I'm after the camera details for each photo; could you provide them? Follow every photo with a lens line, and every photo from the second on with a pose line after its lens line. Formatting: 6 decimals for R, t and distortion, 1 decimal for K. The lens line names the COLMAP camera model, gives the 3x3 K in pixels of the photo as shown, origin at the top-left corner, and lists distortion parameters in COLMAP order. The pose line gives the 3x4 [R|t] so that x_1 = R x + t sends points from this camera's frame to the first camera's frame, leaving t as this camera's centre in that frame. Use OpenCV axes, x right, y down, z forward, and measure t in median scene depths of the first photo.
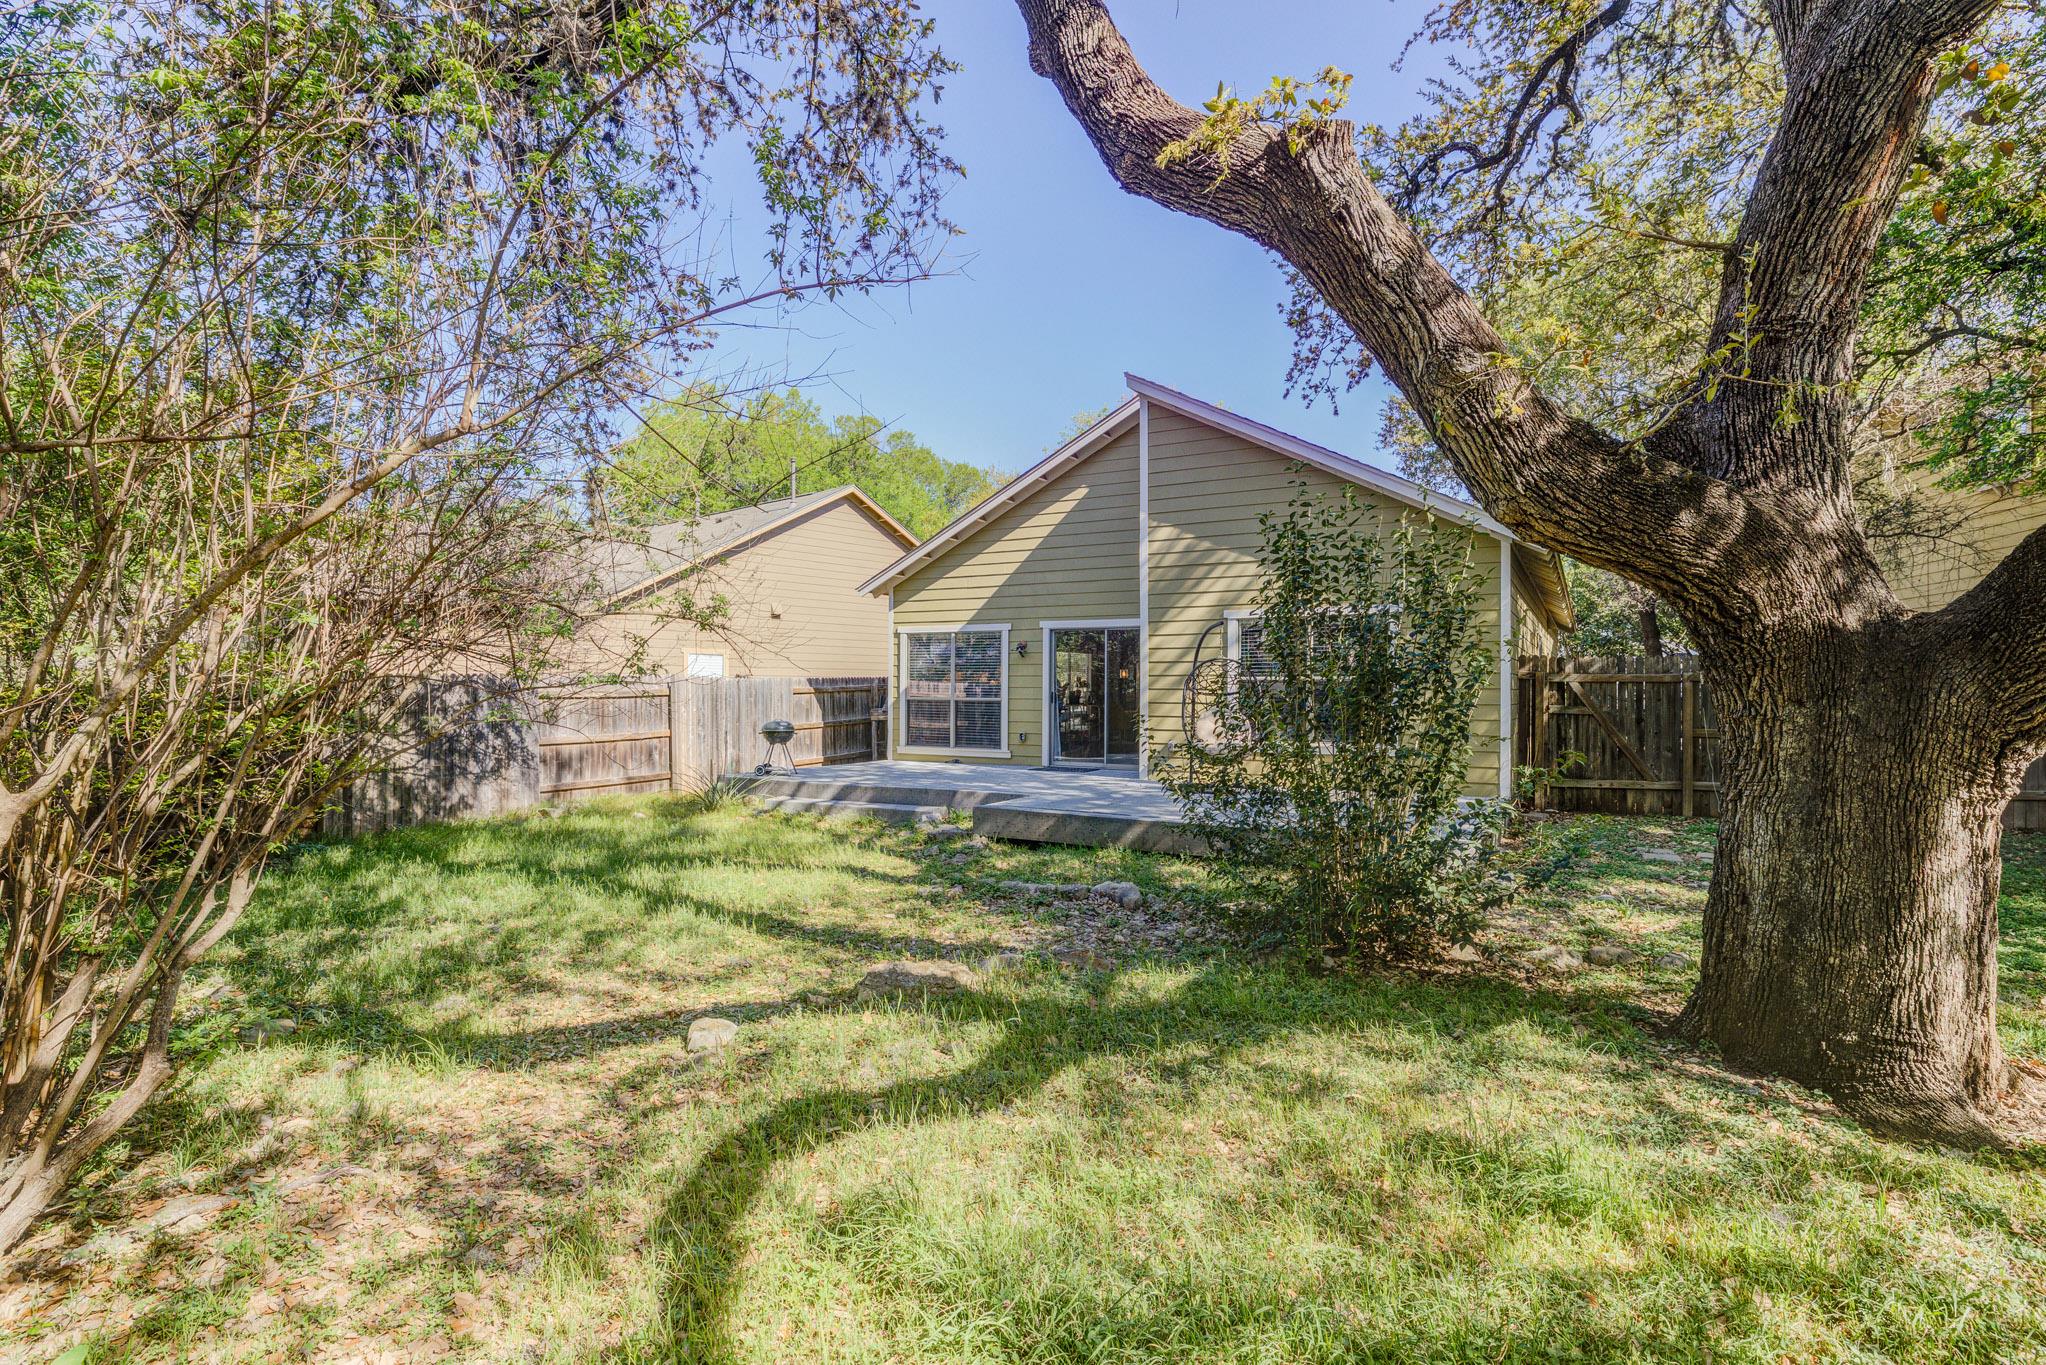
lens RADIAL K [[1068.5, 0, 1023.0], [0, 1068.5, 687.5], [0, 0, 1]] dist [0.000692, 0.000057]
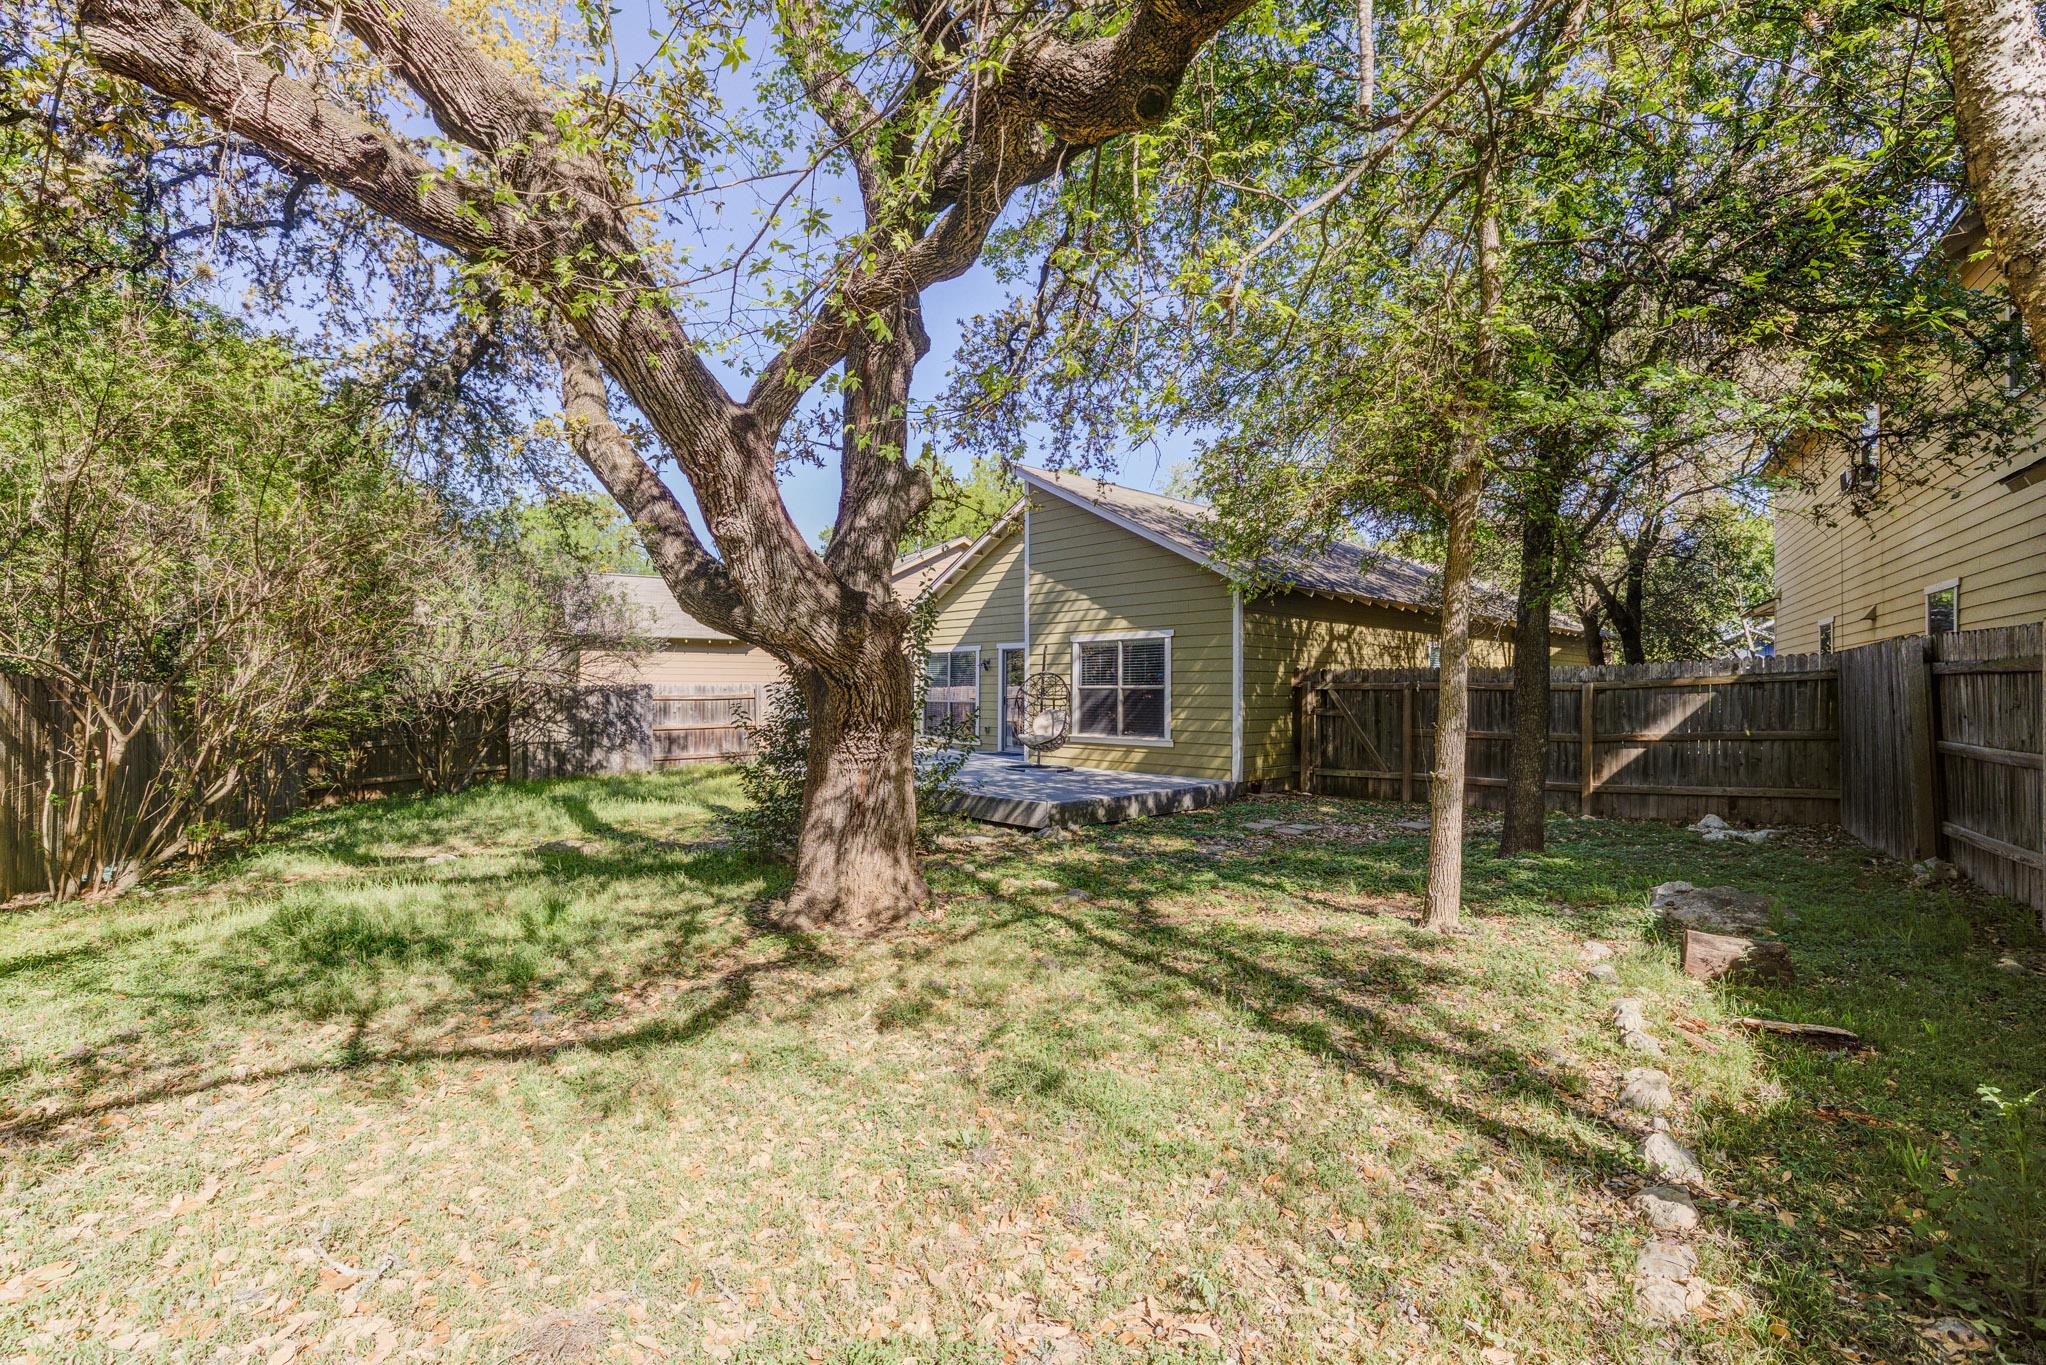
lens RADIAL K [[884.8, 0, 1023.4], [0, 884.8, 680.3], [0, 0, 1]] dist [-0.019049, 0.000437]
pose [[0.949864, -0.002609, -0.312654, 0.484546], [0.000130, 0.999968, -0.007950, -0.008013], [0.312664, 0.007511, 0.949834, -0.066722]]
